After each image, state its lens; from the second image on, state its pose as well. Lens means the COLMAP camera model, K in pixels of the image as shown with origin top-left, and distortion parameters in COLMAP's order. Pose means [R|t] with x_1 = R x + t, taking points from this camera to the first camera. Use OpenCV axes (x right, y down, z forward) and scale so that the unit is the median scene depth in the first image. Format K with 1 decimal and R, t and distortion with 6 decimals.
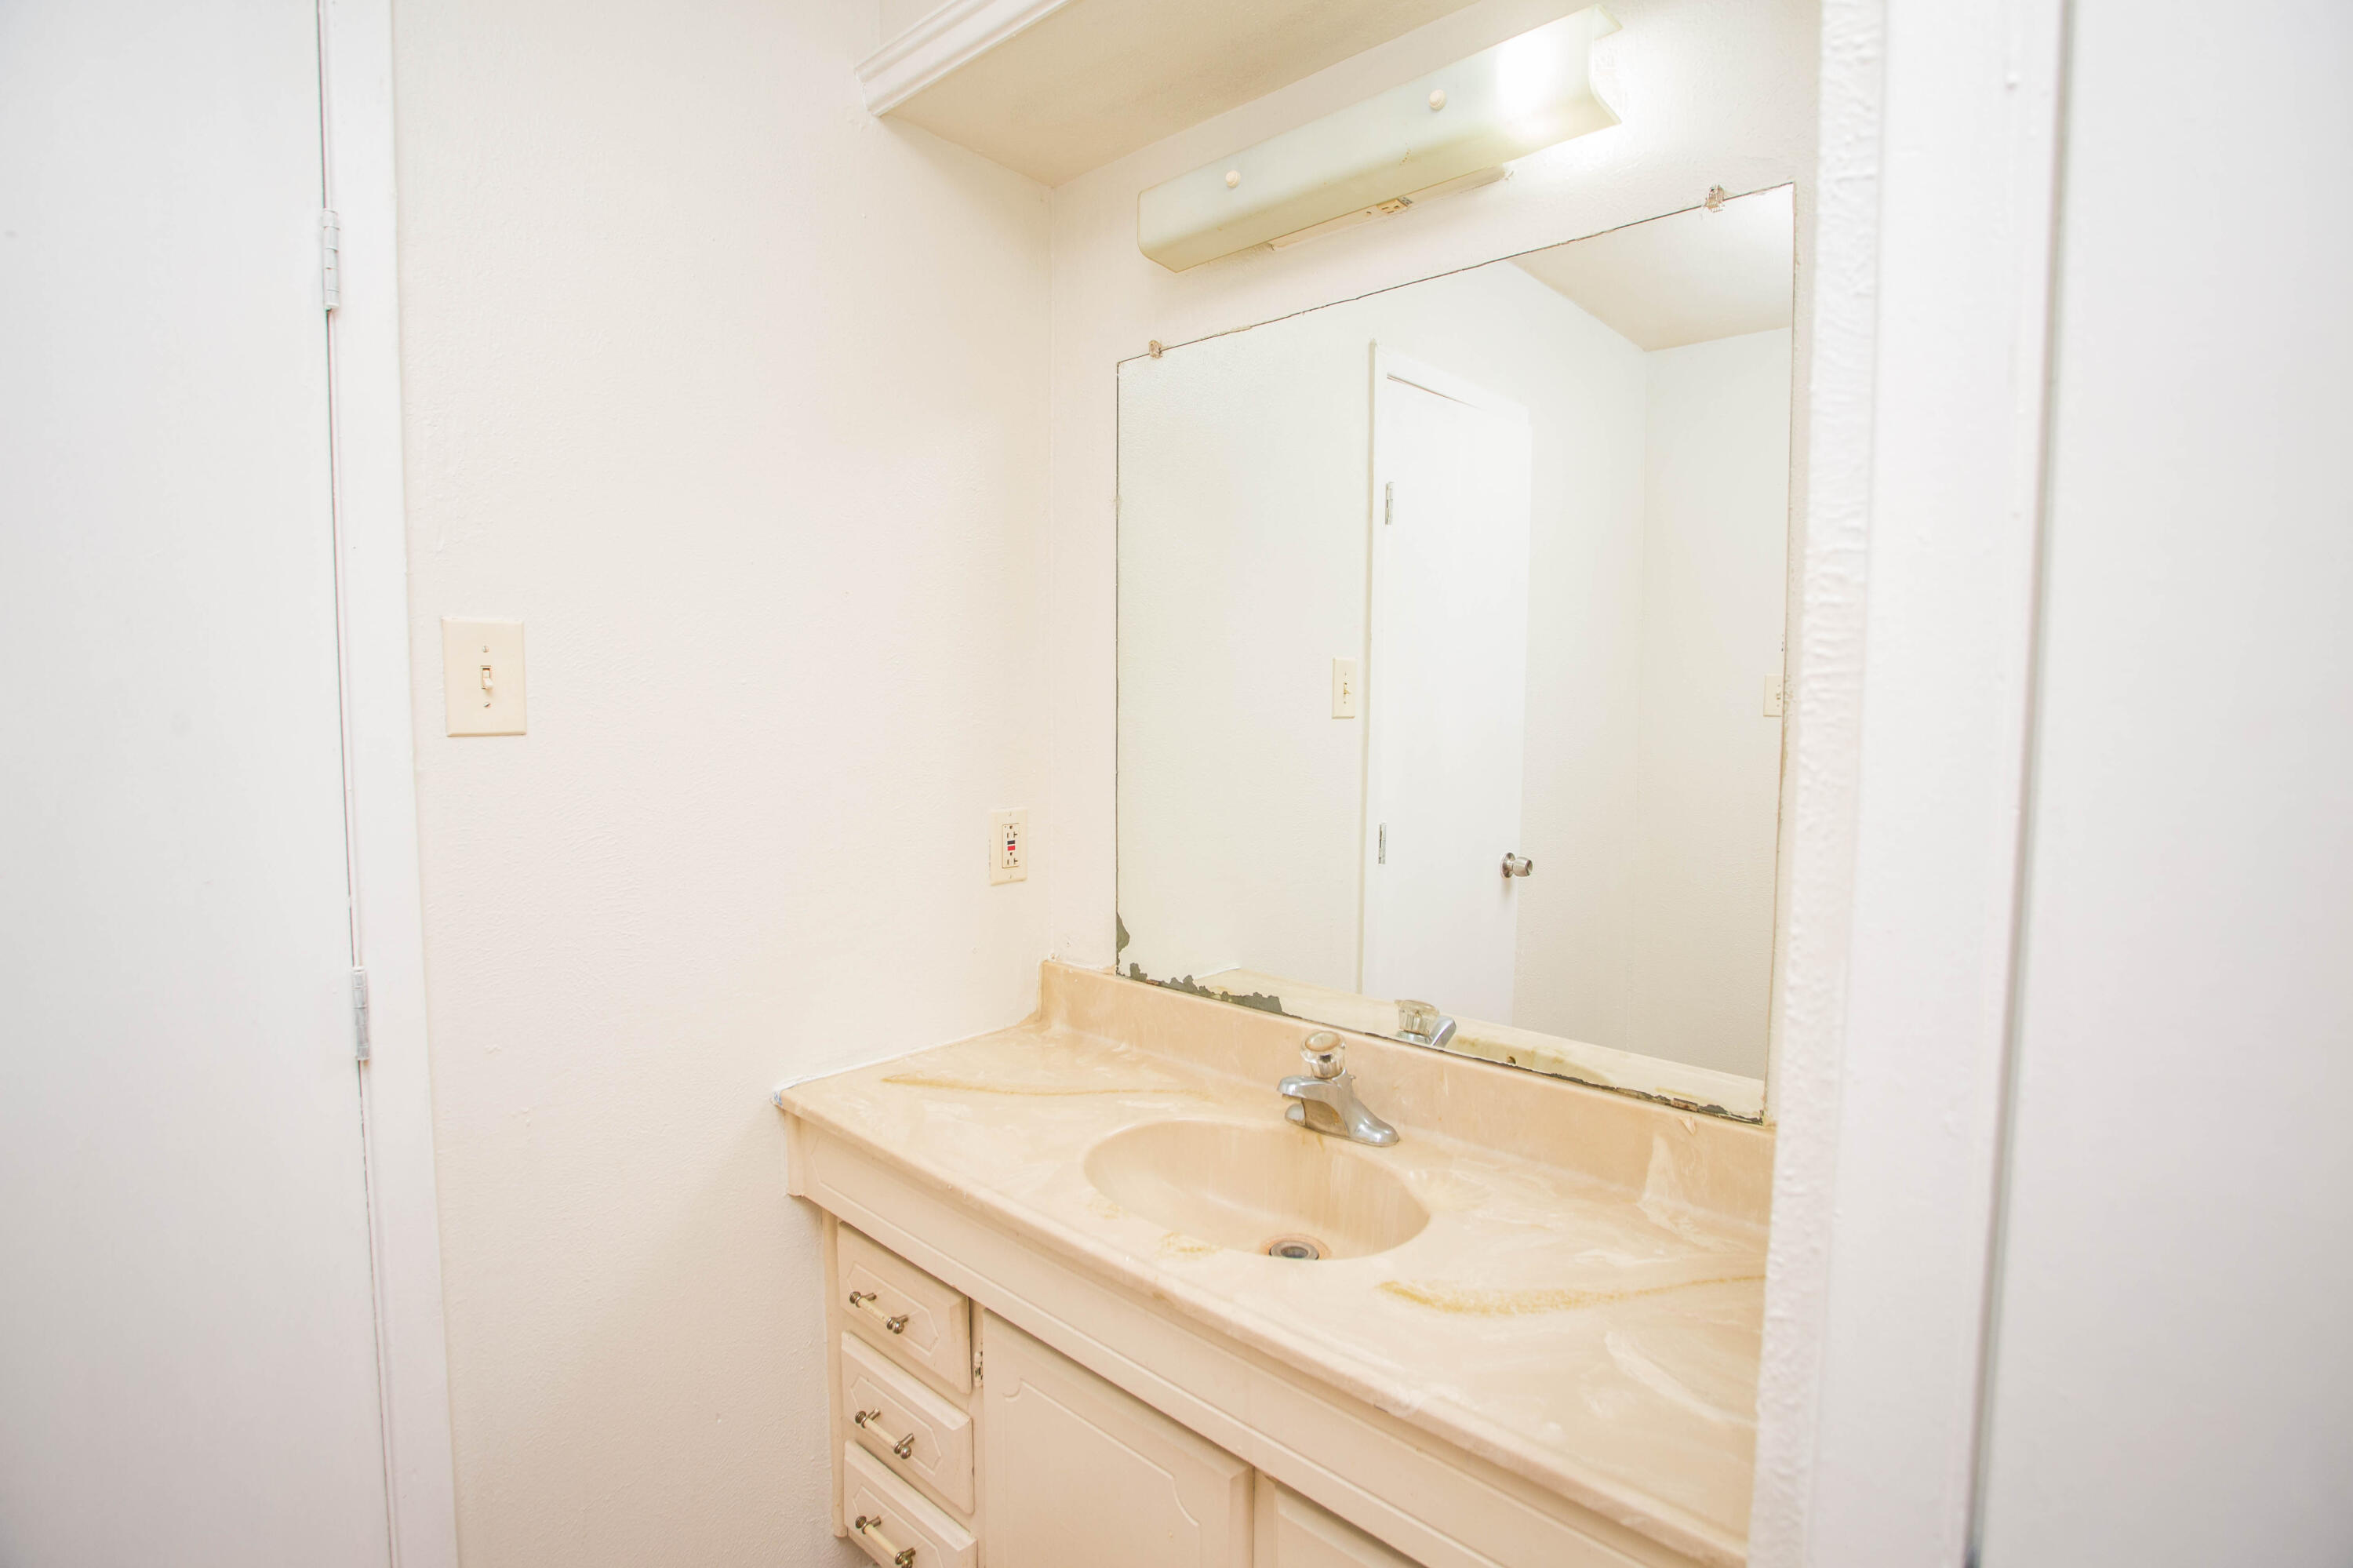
lens RADIAL K [[1143.3, 0, 1180.1], [0, 1143.3, 779.4], [0, 0, 1]] dist [-0.070789, 0.026435]
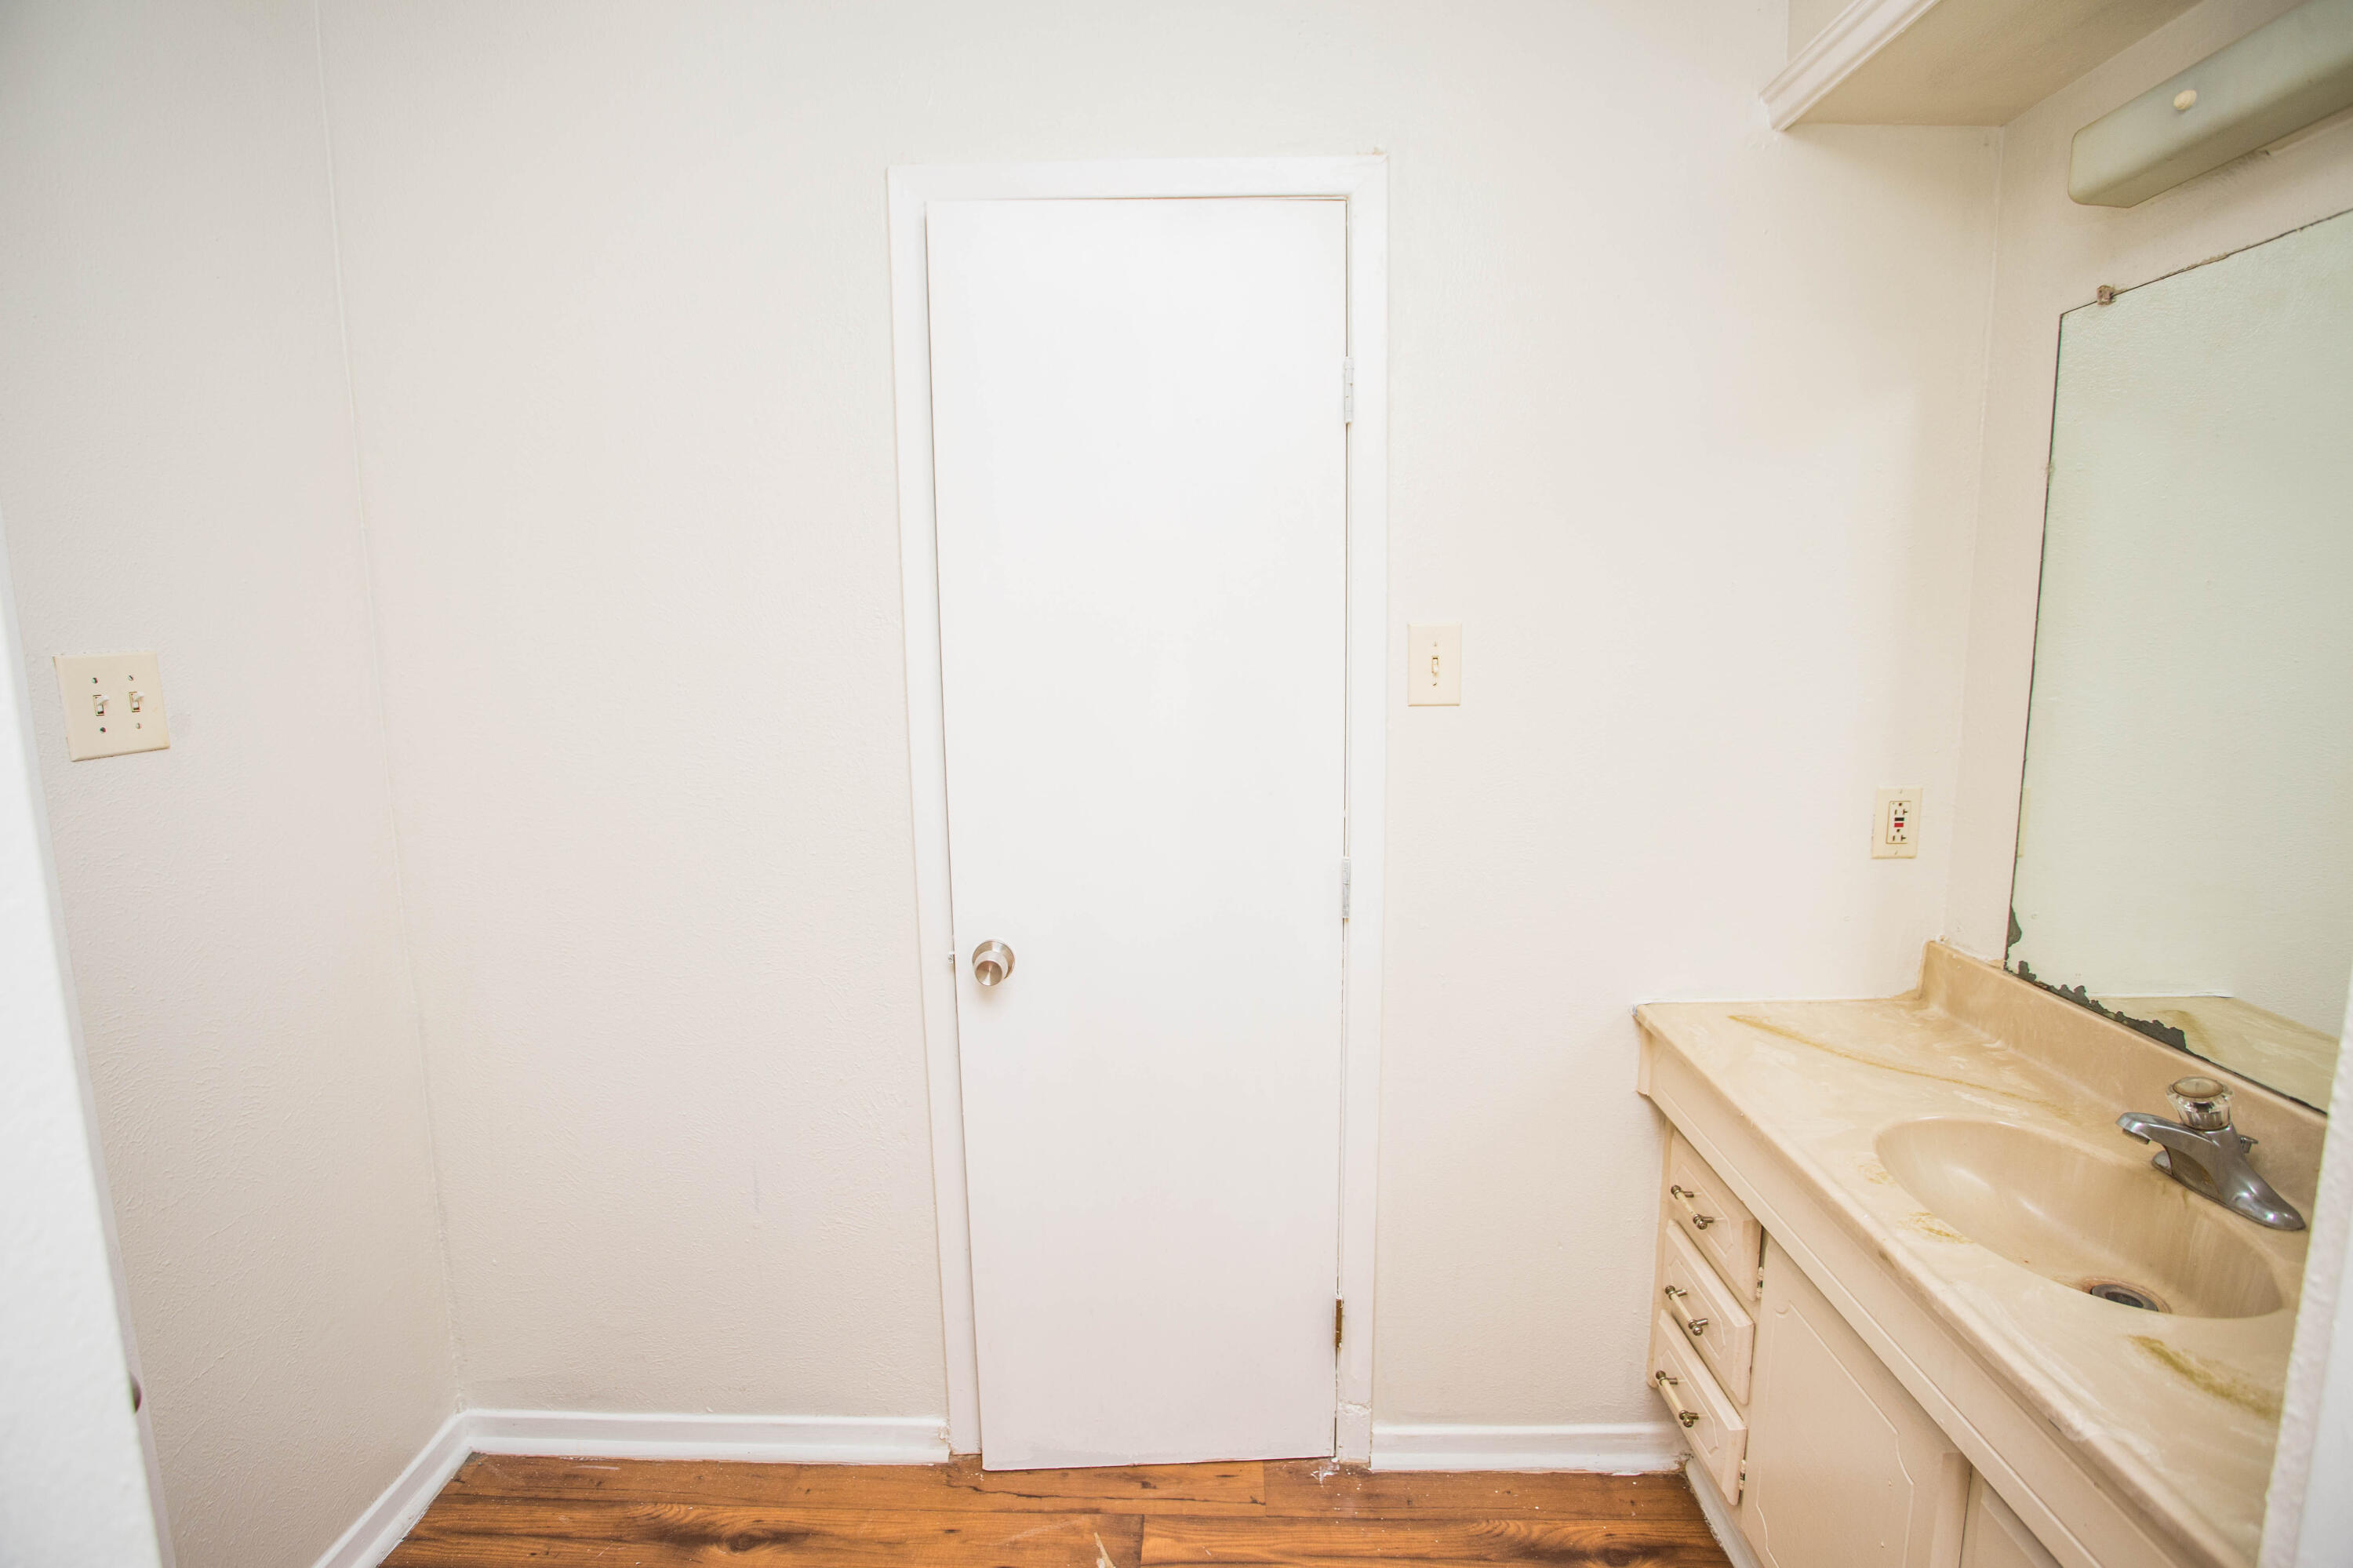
lens RADIAL K [[1143.3, 0, 1173.1], [0, 1143.3, 778.7], [0, 0, 1]] dist [-0.070789, 0.026435]
pose [[0.650933, 0.094460, -0.753235, 0.208754], [-0.039167, 0.995086, 0.090942, -0.053925], [0.758124, -0.029696, 0.651434, -0.151364]]
